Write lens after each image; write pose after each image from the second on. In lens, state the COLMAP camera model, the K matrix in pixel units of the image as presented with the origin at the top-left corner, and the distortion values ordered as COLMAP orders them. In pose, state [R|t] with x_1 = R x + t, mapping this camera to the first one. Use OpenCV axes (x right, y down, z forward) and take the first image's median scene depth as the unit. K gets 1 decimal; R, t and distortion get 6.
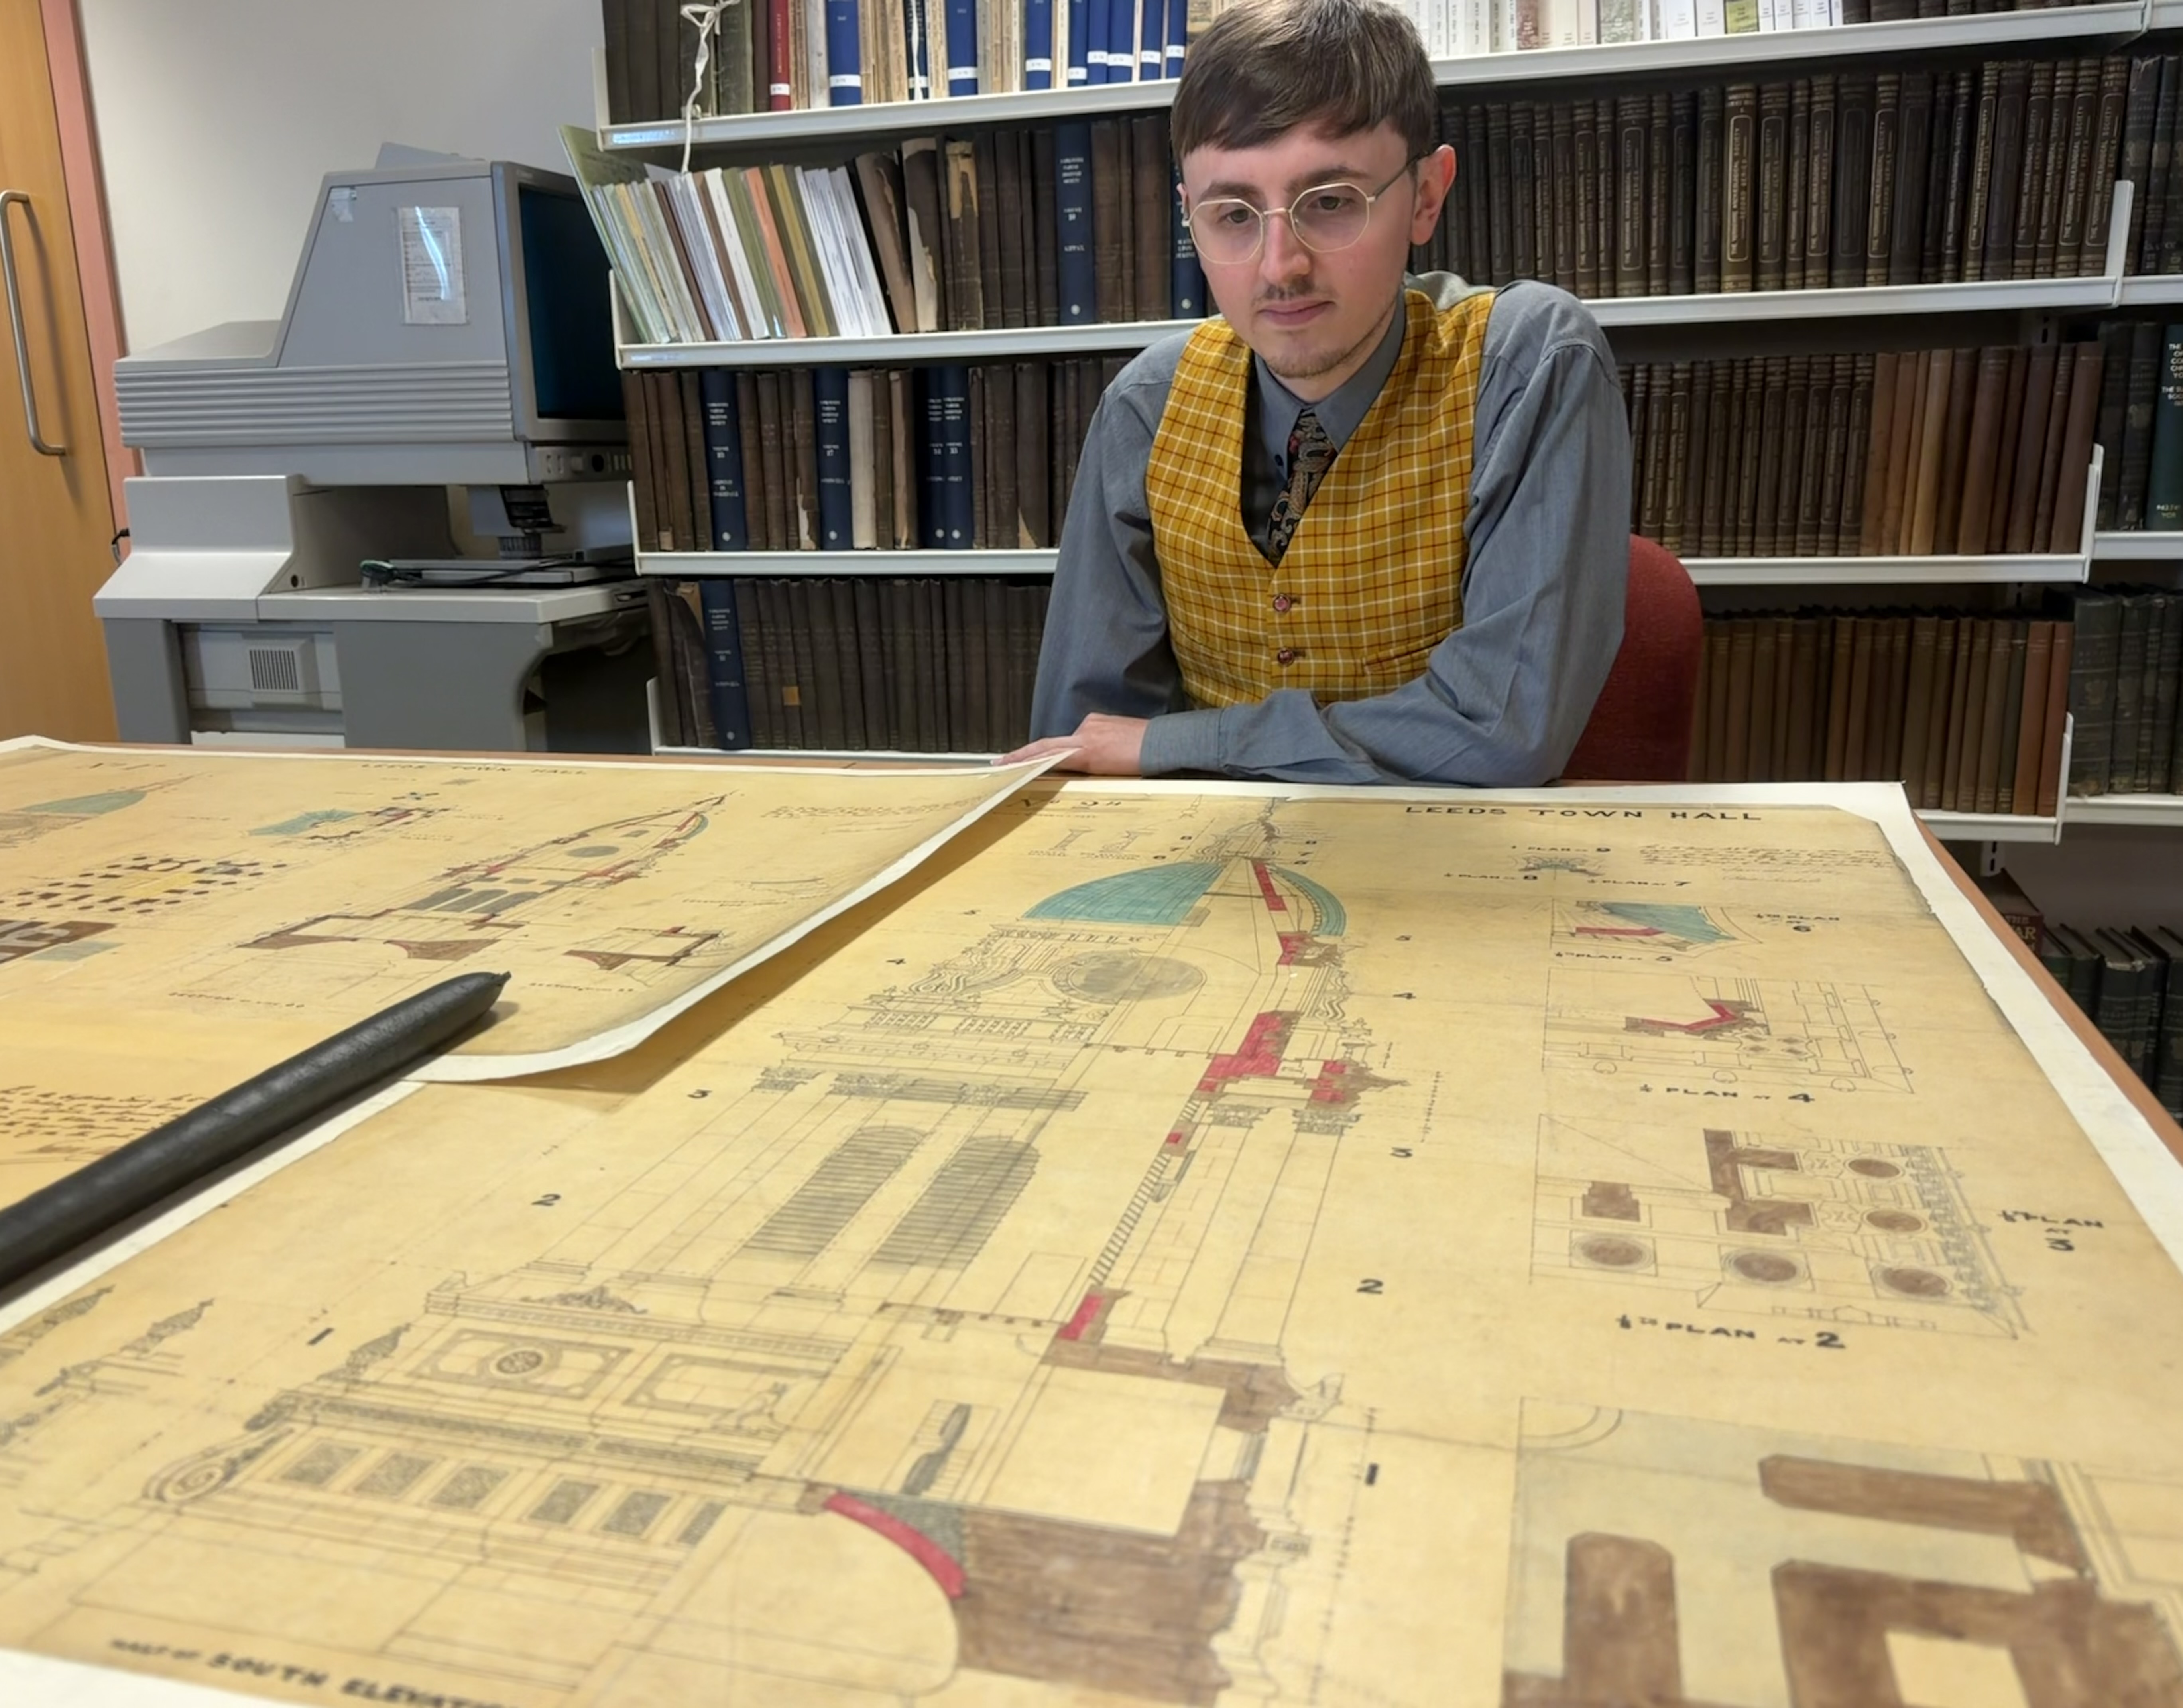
lens RADIAL K [[1765.0, 0, 1050.8], [0, 1765.0, 848.4], [0, 0, 1]] dist [0.156408, -0.330019]
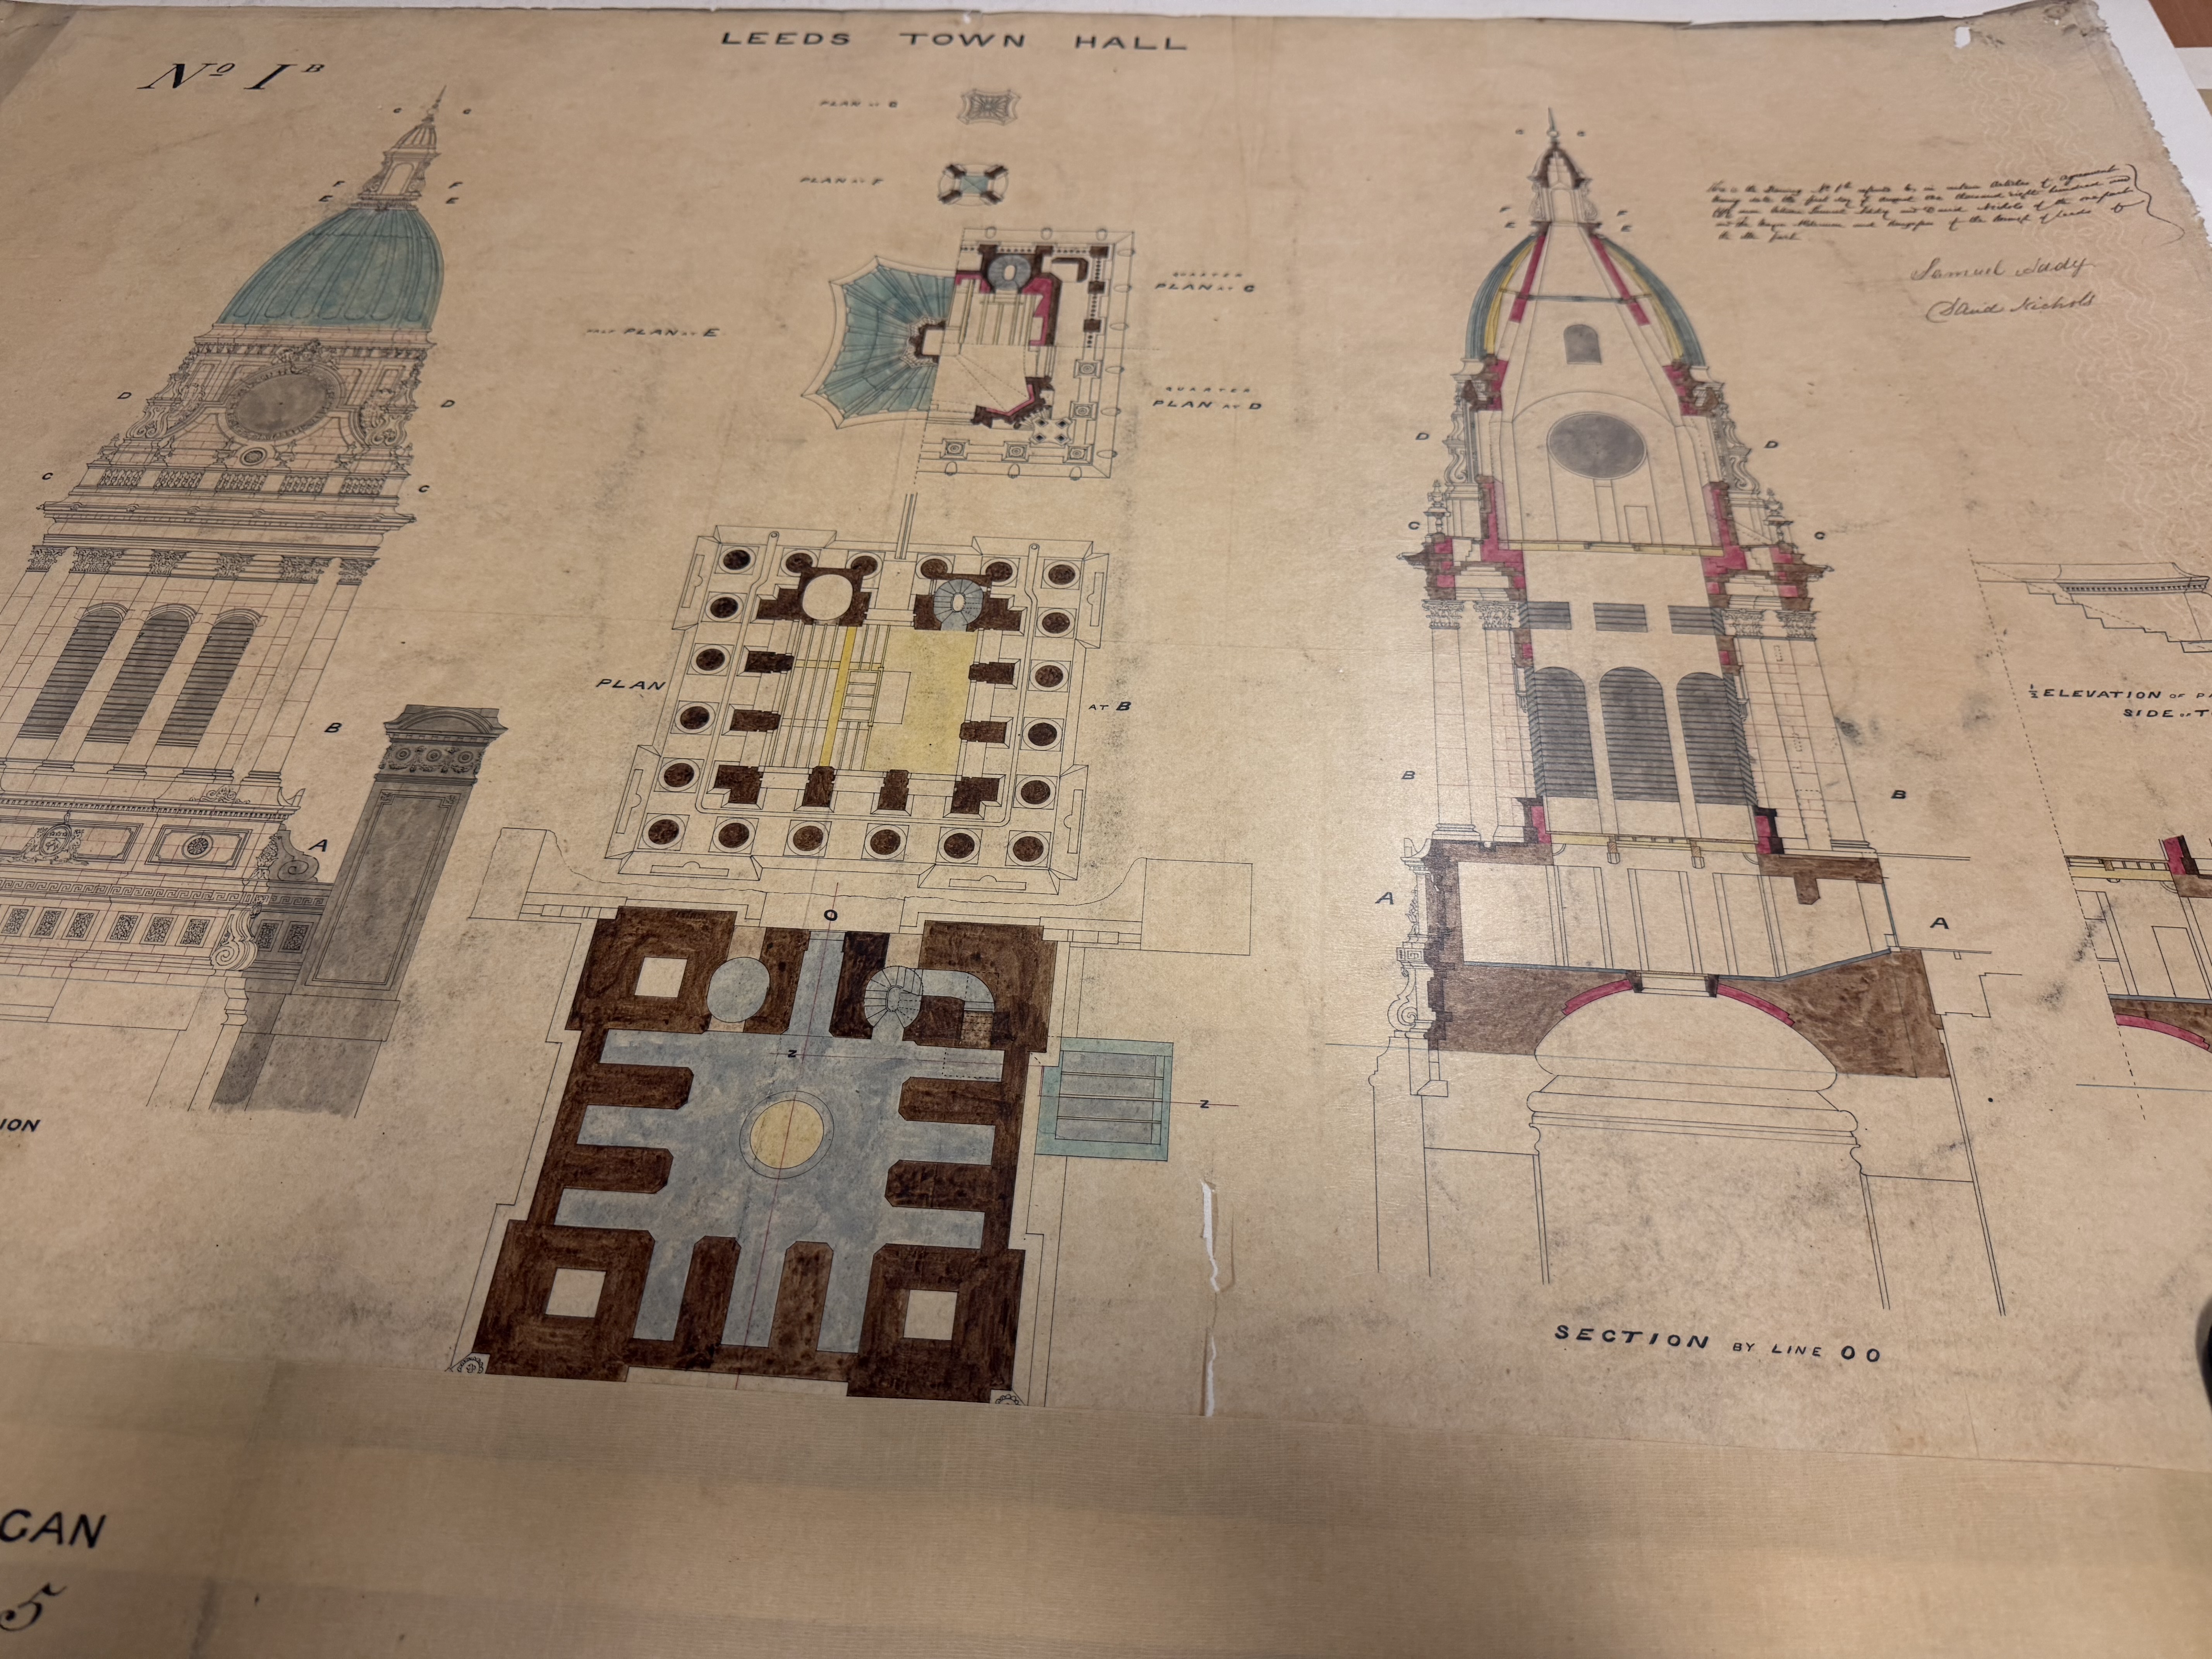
lens RADIAL K [[1577.9, 0, 1093.5], [0, 1577.9, 830.9], [0, 0, 1]] dist [0.063962, -0.085961]
pose [[0.975158, -0.184268, 0.122934, -0.610575], [0.052542, 0.731553, 0.679757, -0.312643], [-0.215190, -0.656411, 0.723061, 0.759275]]
